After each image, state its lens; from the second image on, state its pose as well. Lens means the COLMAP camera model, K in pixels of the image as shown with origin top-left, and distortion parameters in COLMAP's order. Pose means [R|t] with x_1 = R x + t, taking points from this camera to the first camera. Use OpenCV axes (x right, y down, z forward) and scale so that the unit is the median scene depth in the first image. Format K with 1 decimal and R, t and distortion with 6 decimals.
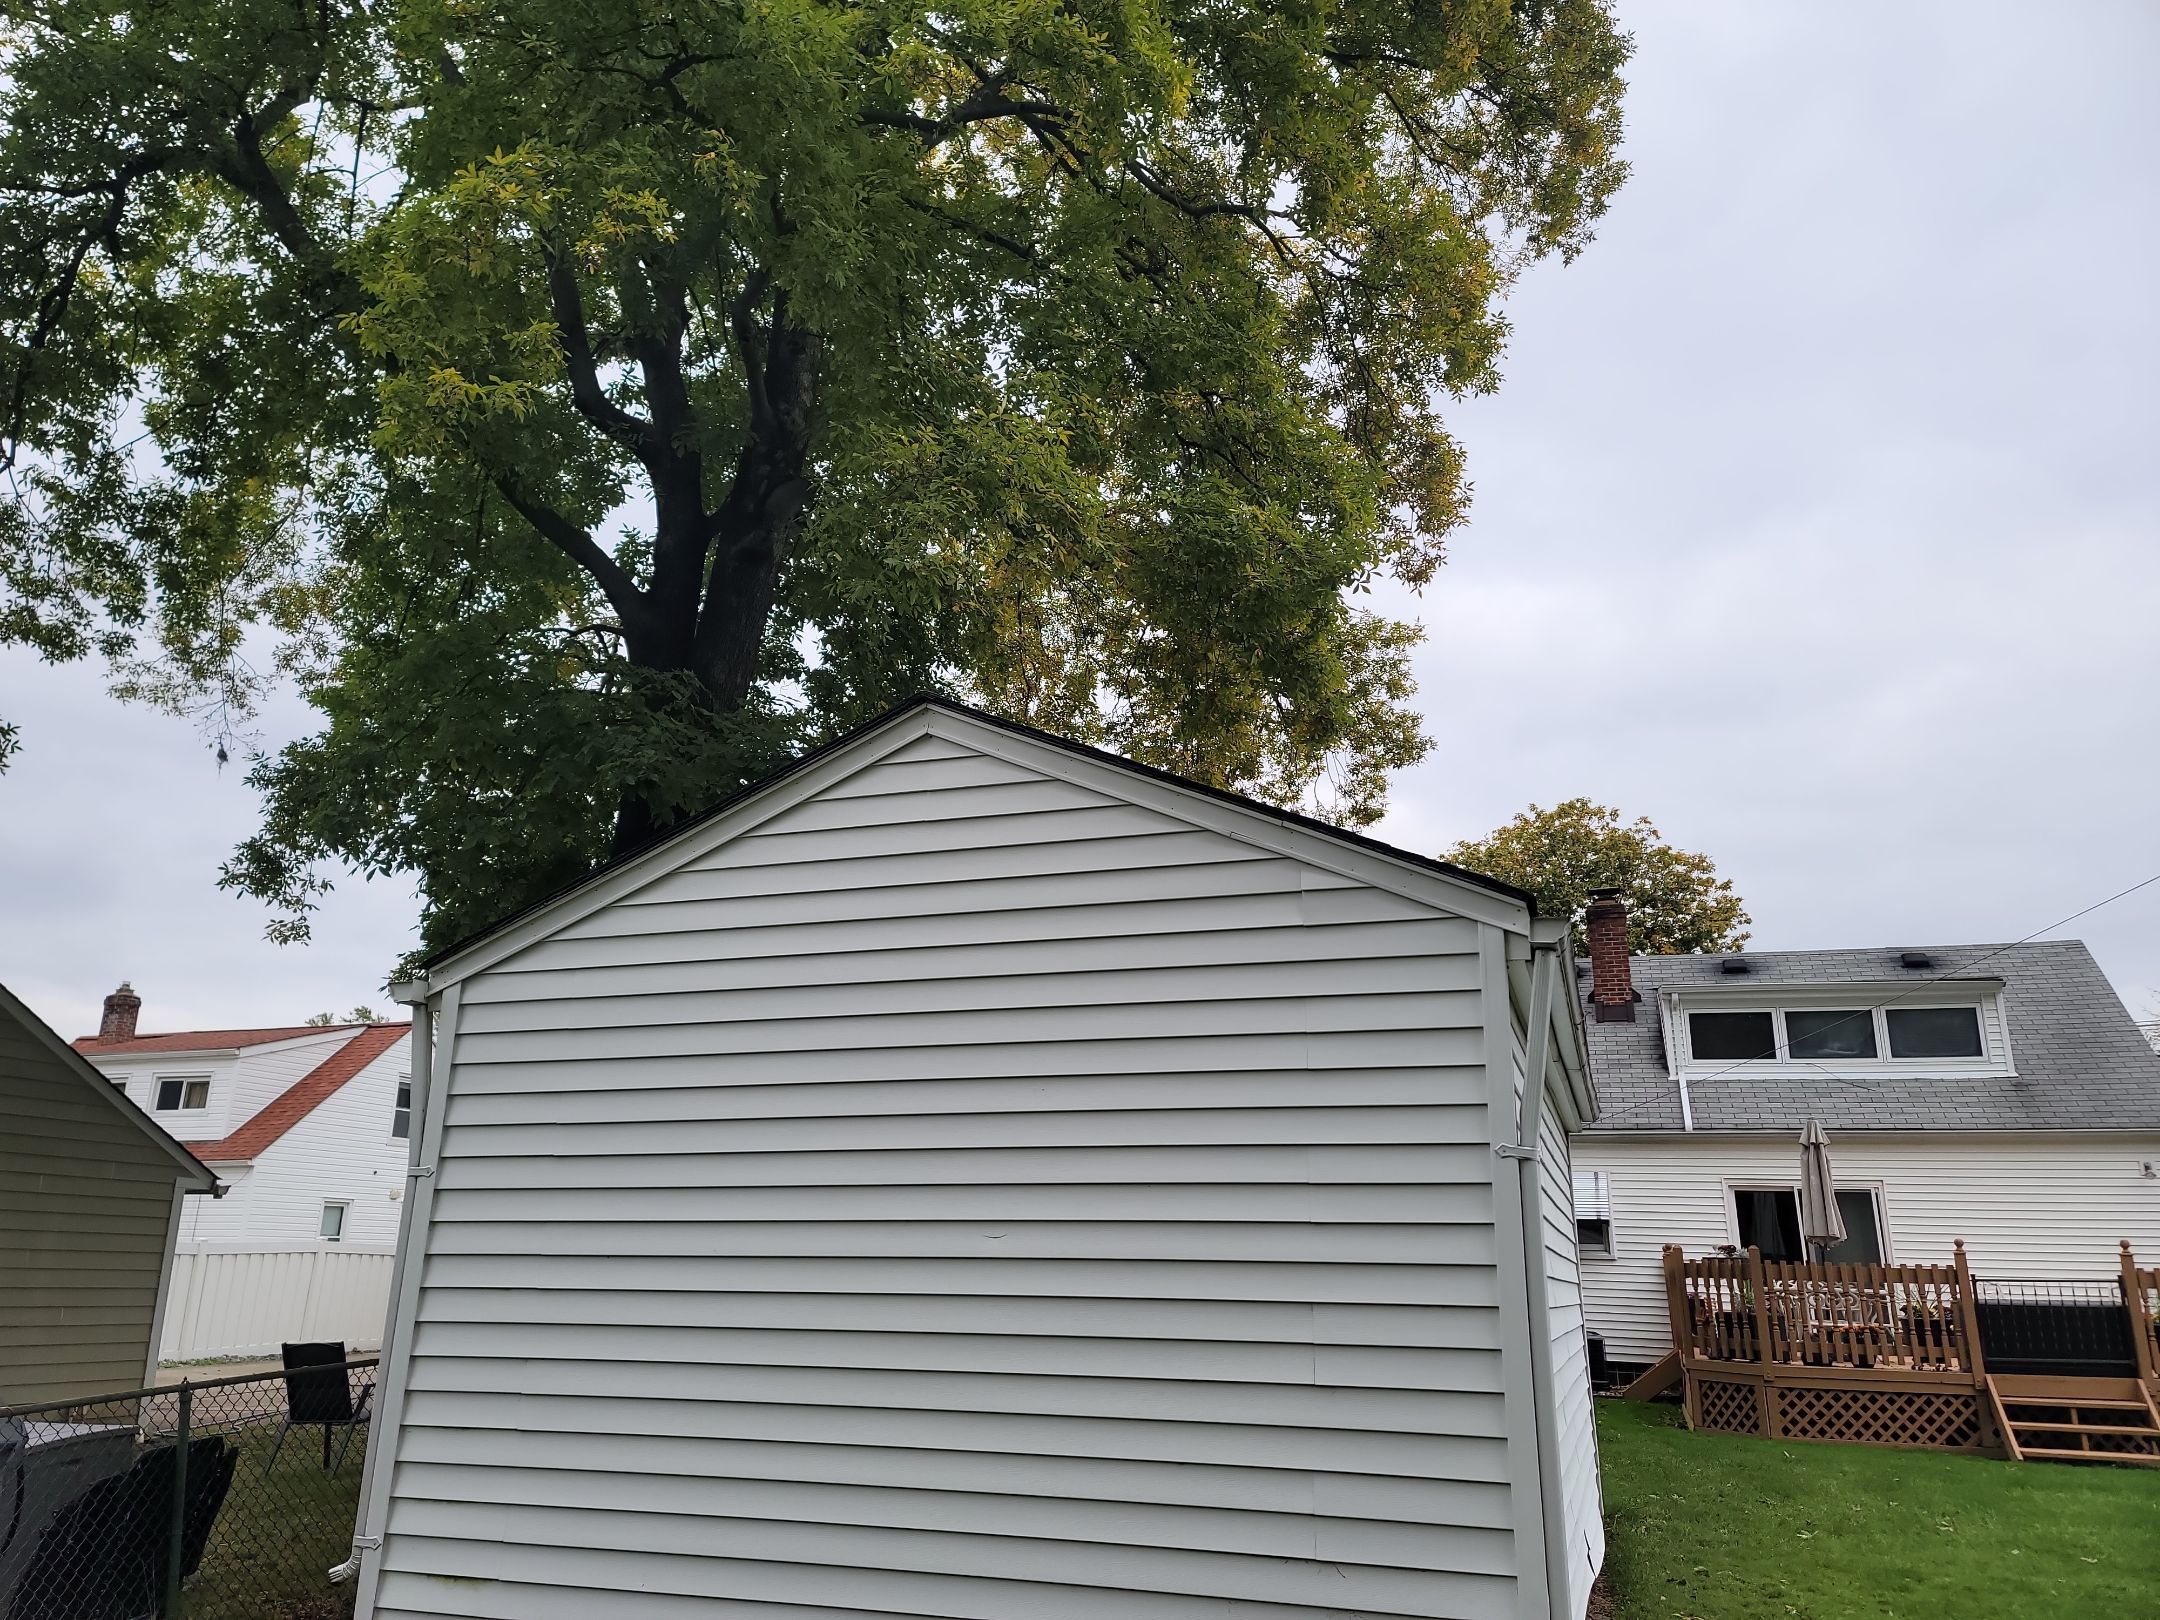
lens RADIAL K [[1550.0, 0, 1070.4], [0, 1550.0, 813.8], [0, 0, 1]] dist [0.086636, -0.073650]
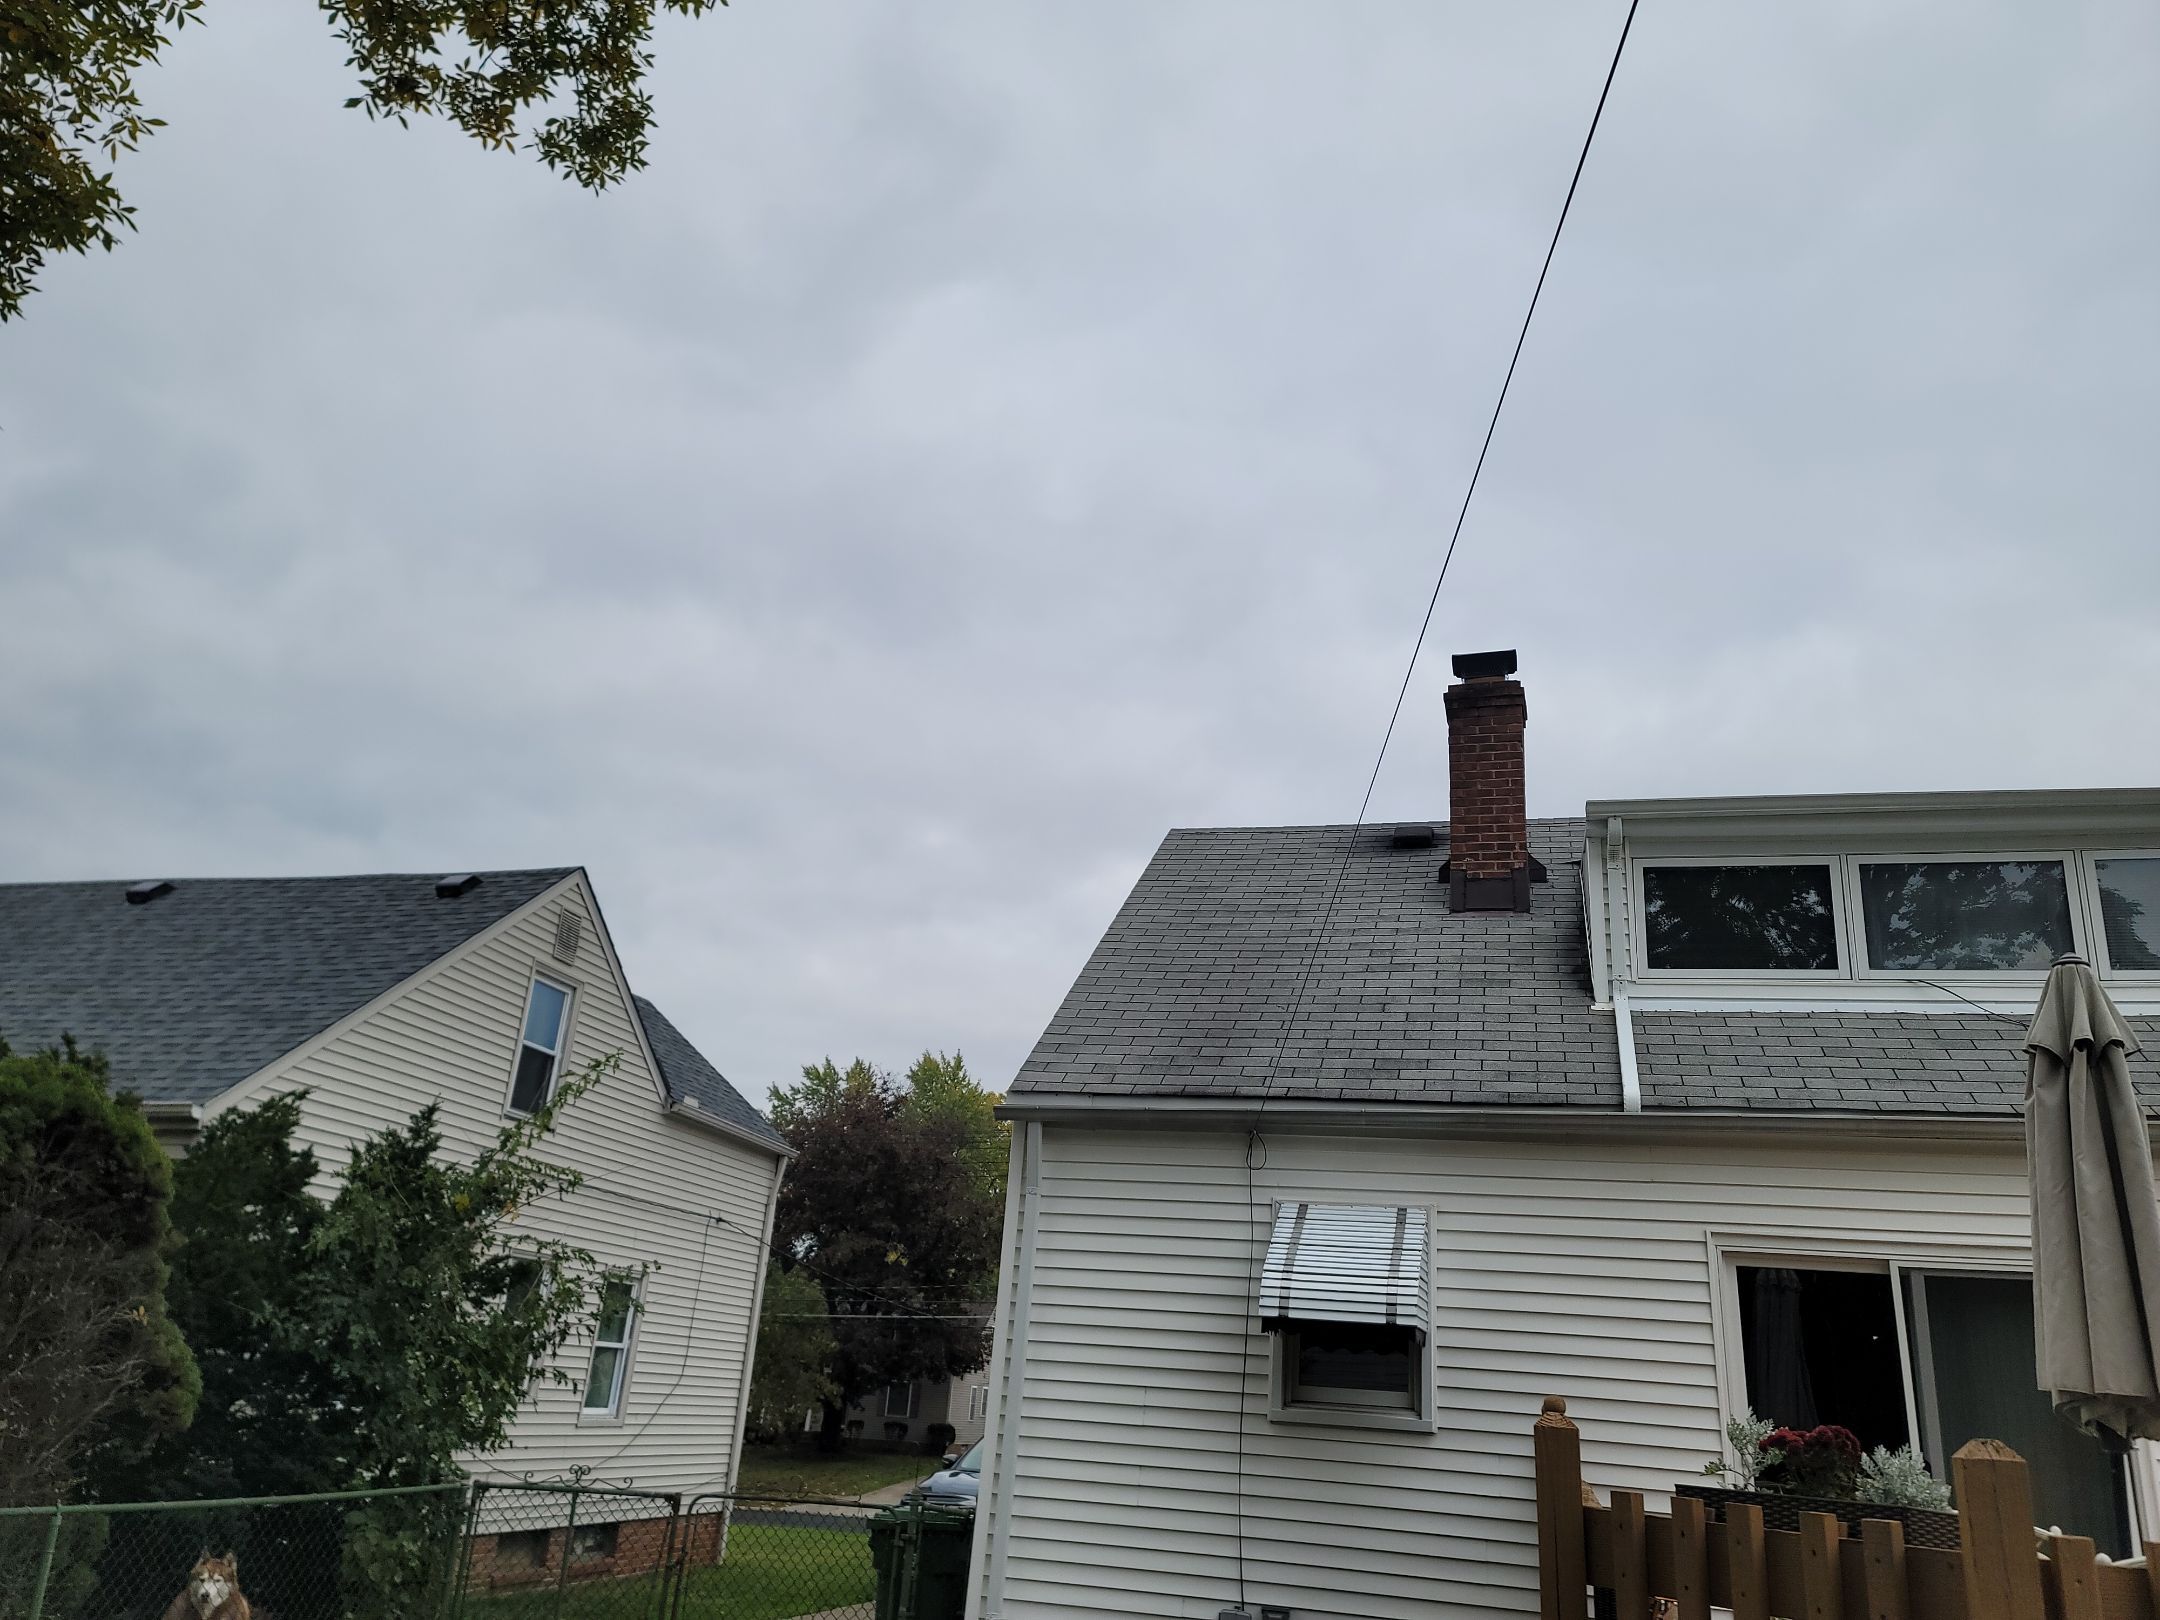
lens RADIAL K [[1550.4, 0, 1118.1], [0, 1550.4, 822.1], [0, 0, 1]] dist [0.076631, -0.059670]
pose [[0.996569, 0.063930, 0.052560, 0.059638], [-0.060308, 0.995873, -0.067822, 0.041103], [-0.056679, 0.064420, 0.996312, 0.152173]]
